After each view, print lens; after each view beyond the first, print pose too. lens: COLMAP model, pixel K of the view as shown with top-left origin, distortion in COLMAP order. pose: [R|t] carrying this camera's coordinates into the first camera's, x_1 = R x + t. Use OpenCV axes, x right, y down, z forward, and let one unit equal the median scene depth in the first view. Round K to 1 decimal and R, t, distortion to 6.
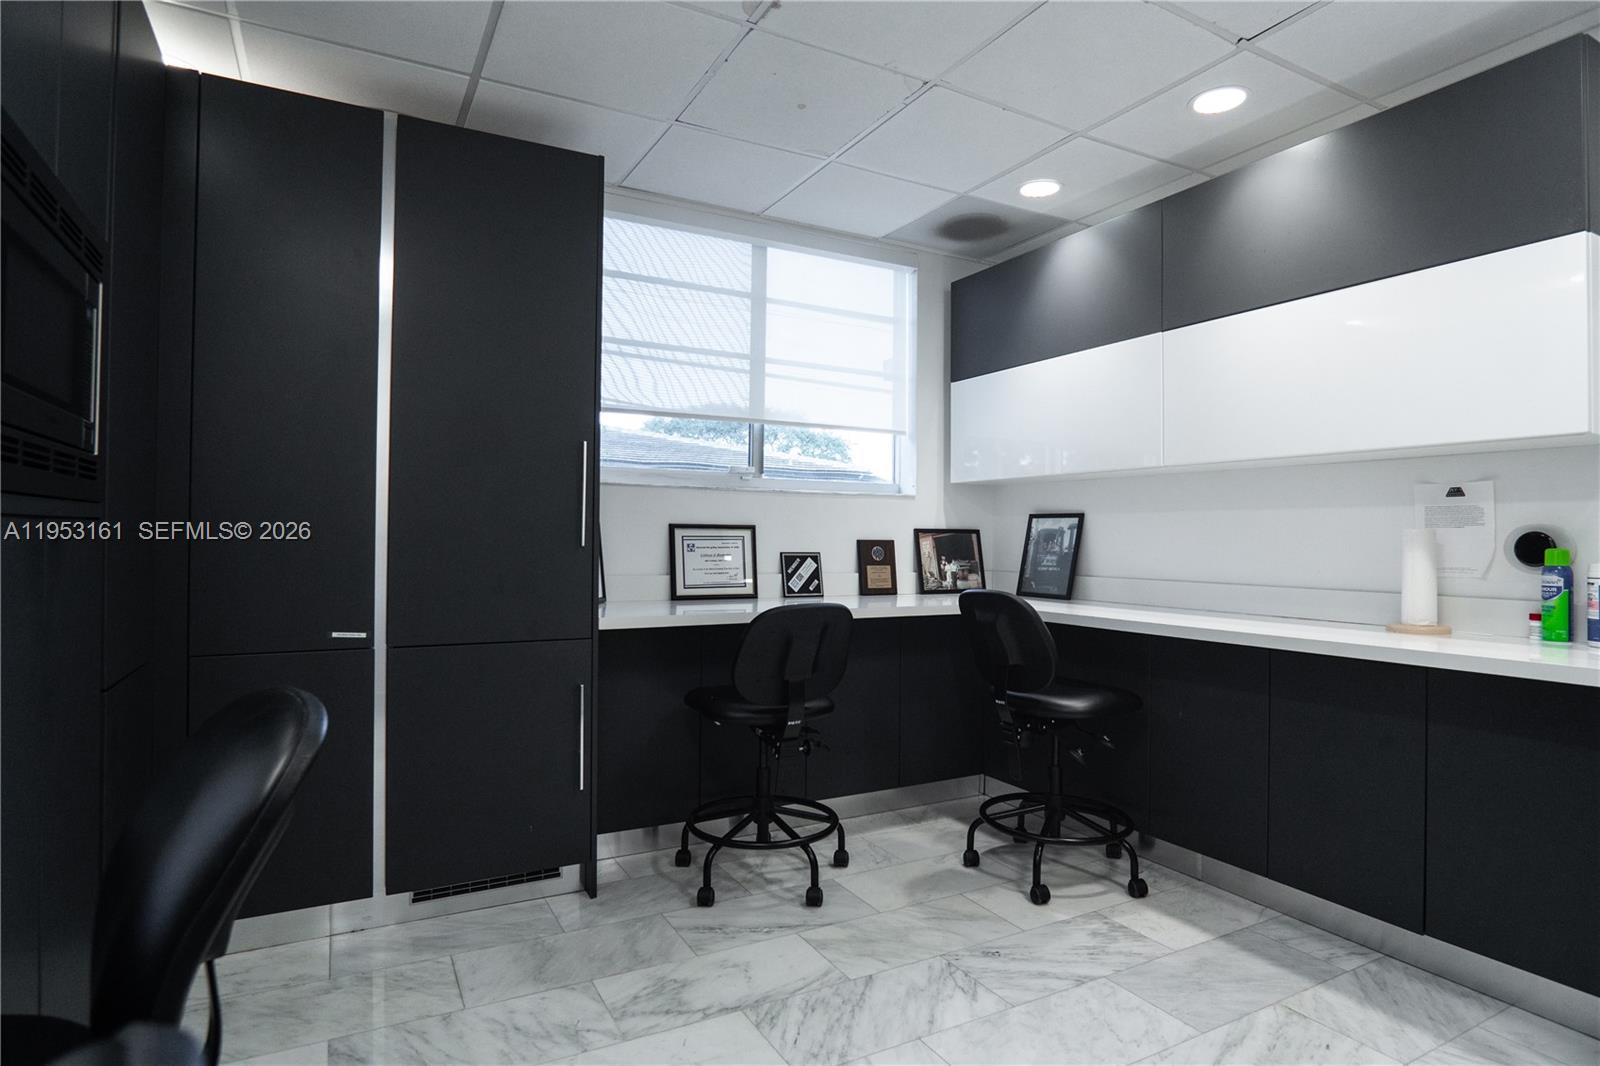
lens RADIAL K [[859.9, 0, 800.1], [0, 859.9, 532.1], [0, 0, 1]] dist [-0.034218, 0.002966]
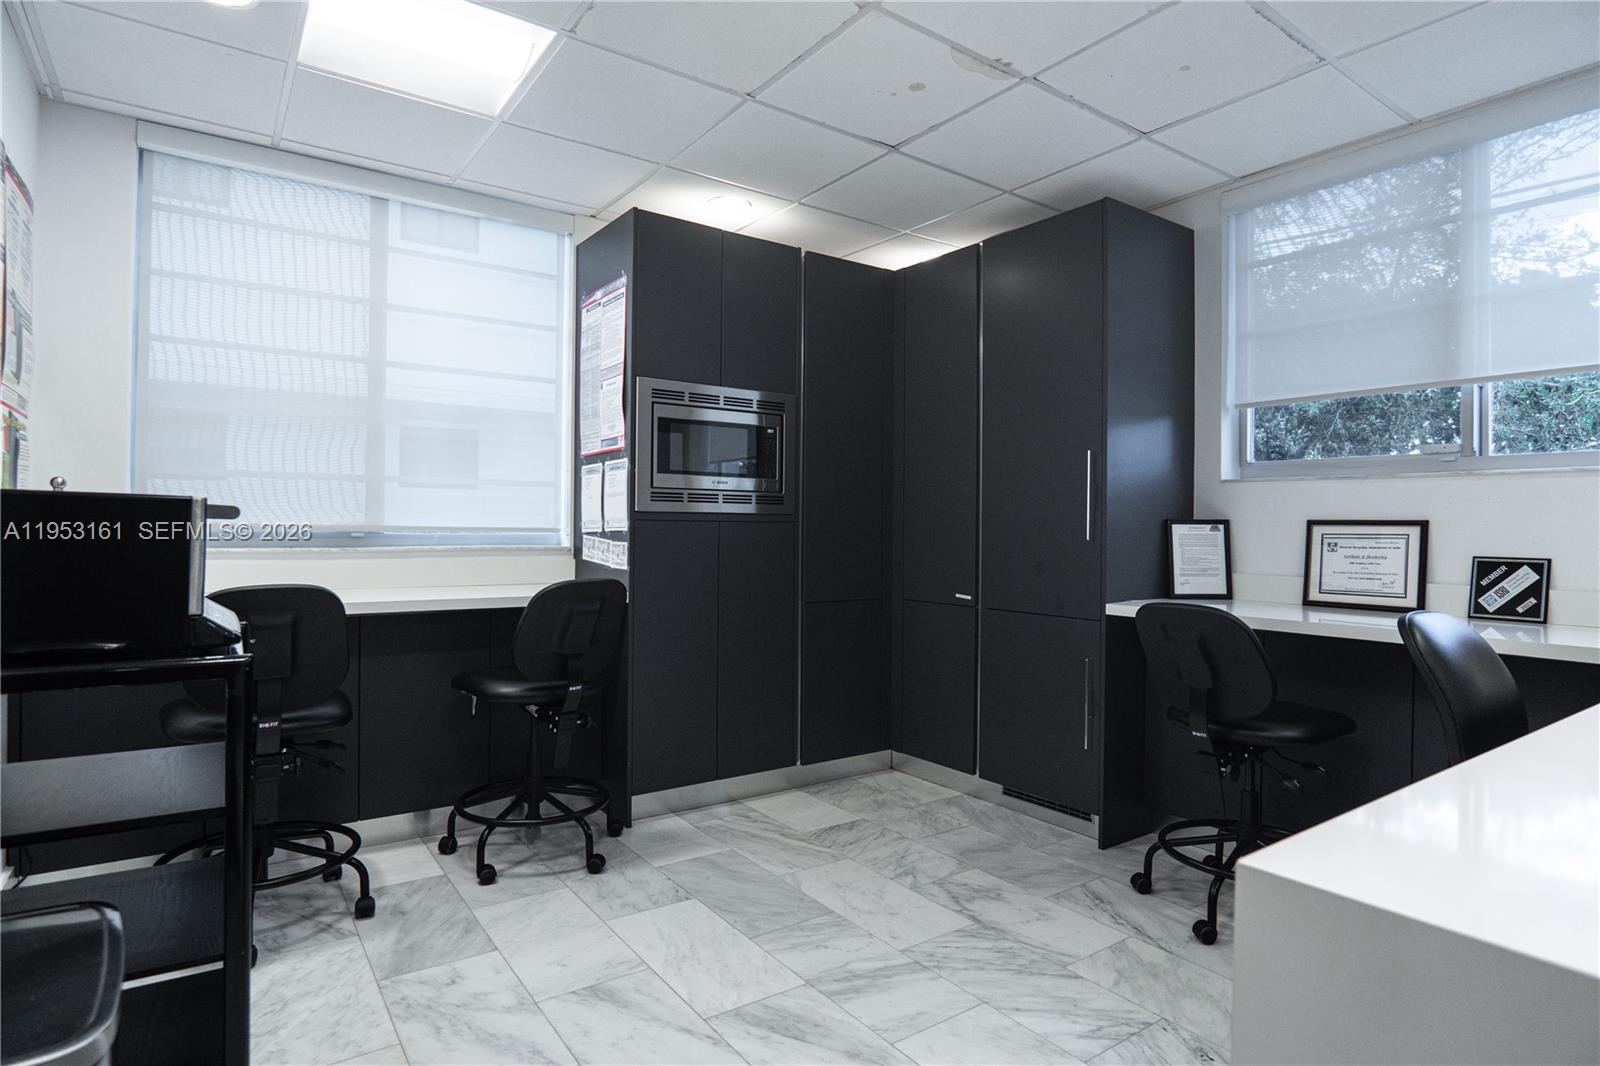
lens RADIAL K [[859.9, 0, 801.4], [0, 859.9, 531.0], [0, 0, 1]] dist [-0.034218, 0.002966]
pose [[0.118809, -0.002521, -0.992914, 0.853327], [-0.003119, 0.999991, -0.002912, 0.007626], [0.992912, 0.003443, 0.118800, 0.469569]]
